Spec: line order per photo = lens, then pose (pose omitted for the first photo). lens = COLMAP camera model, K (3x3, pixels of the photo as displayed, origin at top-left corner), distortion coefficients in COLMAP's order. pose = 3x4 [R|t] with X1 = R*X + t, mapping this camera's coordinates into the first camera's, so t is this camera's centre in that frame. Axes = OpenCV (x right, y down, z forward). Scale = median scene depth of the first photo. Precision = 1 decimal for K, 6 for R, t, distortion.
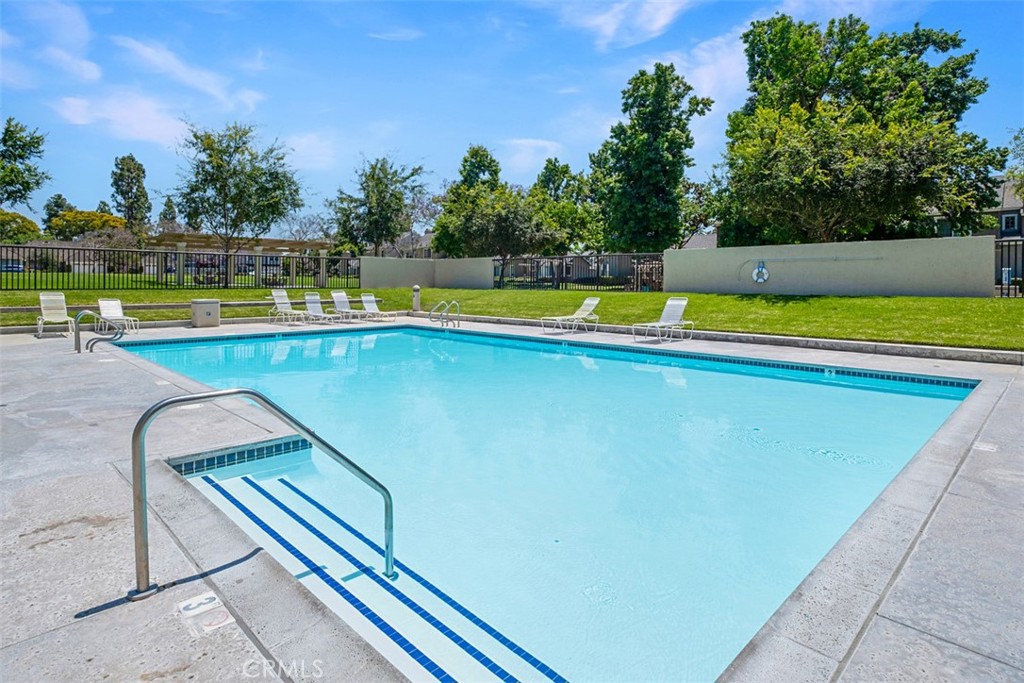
lens RADIAL K [[535.8, 0, 504.5], [0, 535.8, 336.6], [0, 0, 1]] dist [0.006315, 0.000694]
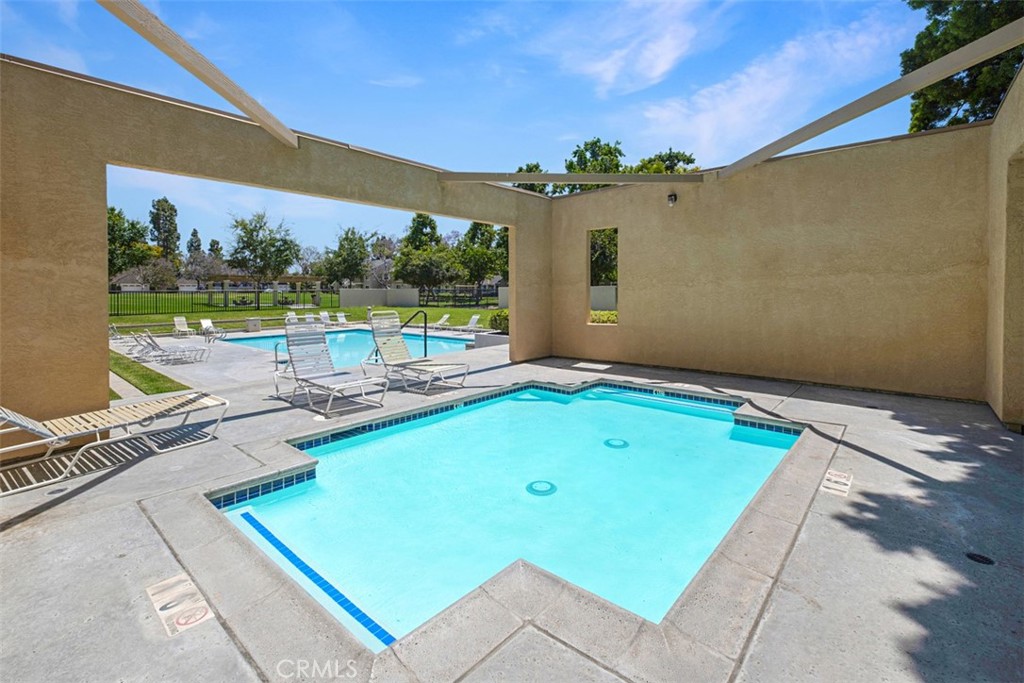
lens RADIAL K [[444.9, 0, 522.6], [0, 444.9, 346.5], [0, 0, 1]] dist [-0.003345, -0.000395]
pose [[0.996295, -0.021413, 0.083297, 0.181959], [0.019524, 0.999535, 0.023430, 0.010736], [-0.083760, -0.021717, 0.996249, -0.435761]]
